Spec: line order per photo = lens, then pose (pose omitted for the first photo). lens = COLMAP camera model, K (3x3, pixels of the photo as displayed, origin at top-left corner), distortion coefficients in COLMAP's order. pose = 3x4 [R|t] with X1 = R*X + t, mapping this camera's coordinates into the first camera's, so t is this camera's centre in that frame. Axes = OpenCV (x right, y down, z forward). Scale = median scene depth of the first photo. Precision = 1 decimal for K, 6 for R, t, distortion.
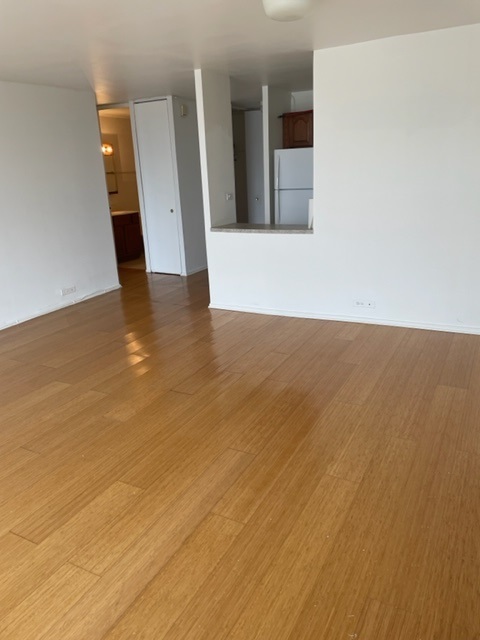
lens RADIAL K [[482.5, 0, 240.4], [0, 482.5, 319.9], [0, 0, 1]] dist [0.080867, -0.103386]
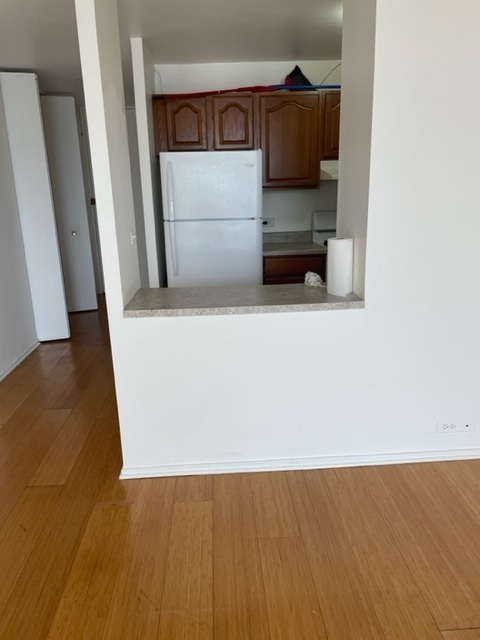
lens RADIAL K [[482.5, 0, 238.7], [0, 482.5, 319.5], [0, 0, 1]] dist [0.080867, -0.103386]
pose [[0.852611, -0.116717, 0.509344, -0.166313], [0.143251, 0.989601, -0.013025, -0.134779], [-0.502527, 0.084070, 0.860464, 0.477624]]
